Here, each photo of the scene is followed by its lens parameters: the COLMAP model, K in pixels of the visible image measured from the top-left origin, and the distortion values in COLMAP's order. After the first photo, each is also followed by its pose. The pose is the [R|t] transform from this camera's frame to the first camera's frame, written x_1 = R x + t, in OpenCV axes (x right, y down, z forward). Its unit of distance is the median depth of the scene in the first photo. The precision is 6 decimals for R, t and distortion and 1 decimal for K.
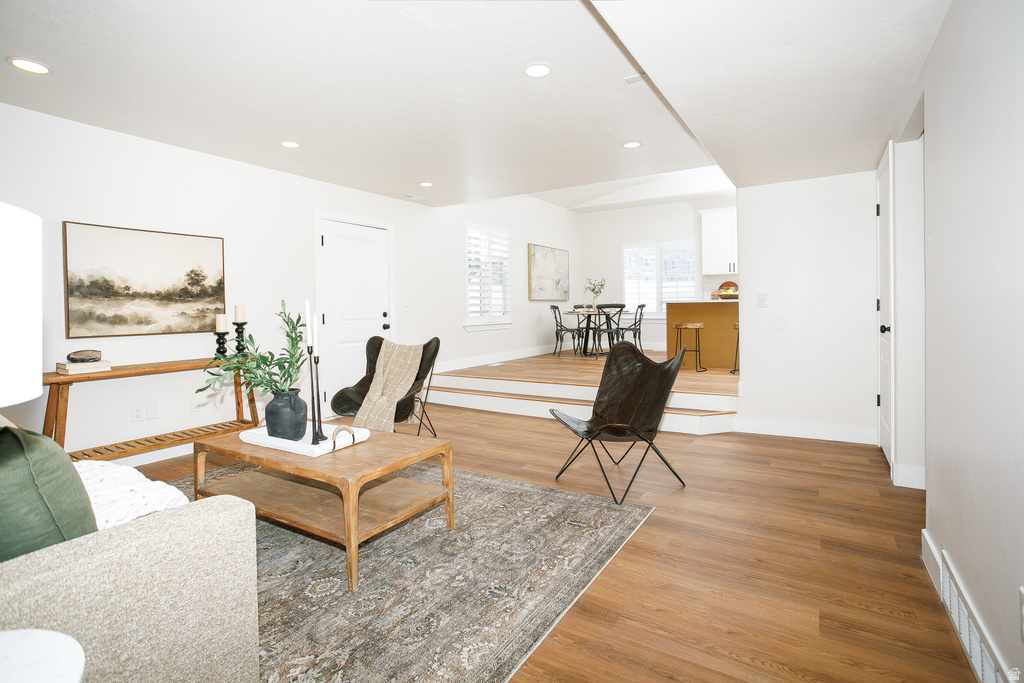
lens RADIAL K [[506.0, 0, 506.8], [0, 506.0, 337.1], [0, 0, 1]] dist [-0.011951, 0.014983]
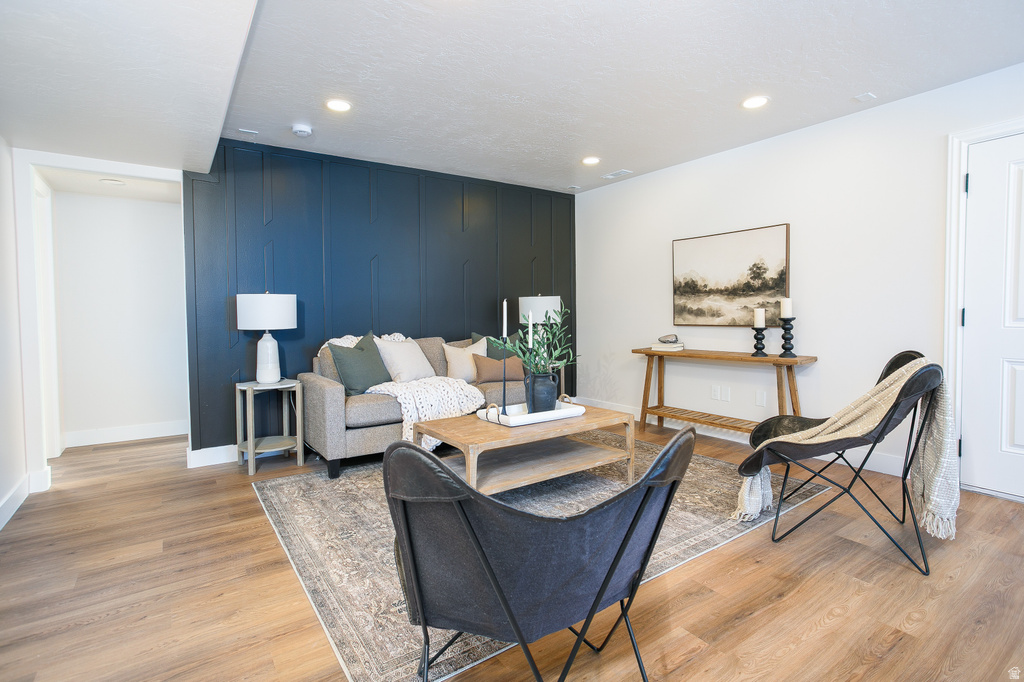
lens RADIAL K [[506.0, 0, 509.5], [0, 506.0, 340.6], [0, 0, 1]] dist [-0.011951, 0.014983]
pose [[-0.396656, 0.072792, -0.915077, 0.531791], [-0.032282, 0.995128, 0.093153, -0.063747], [0.917399, 0.066490, -0.392374, 1.035967]]
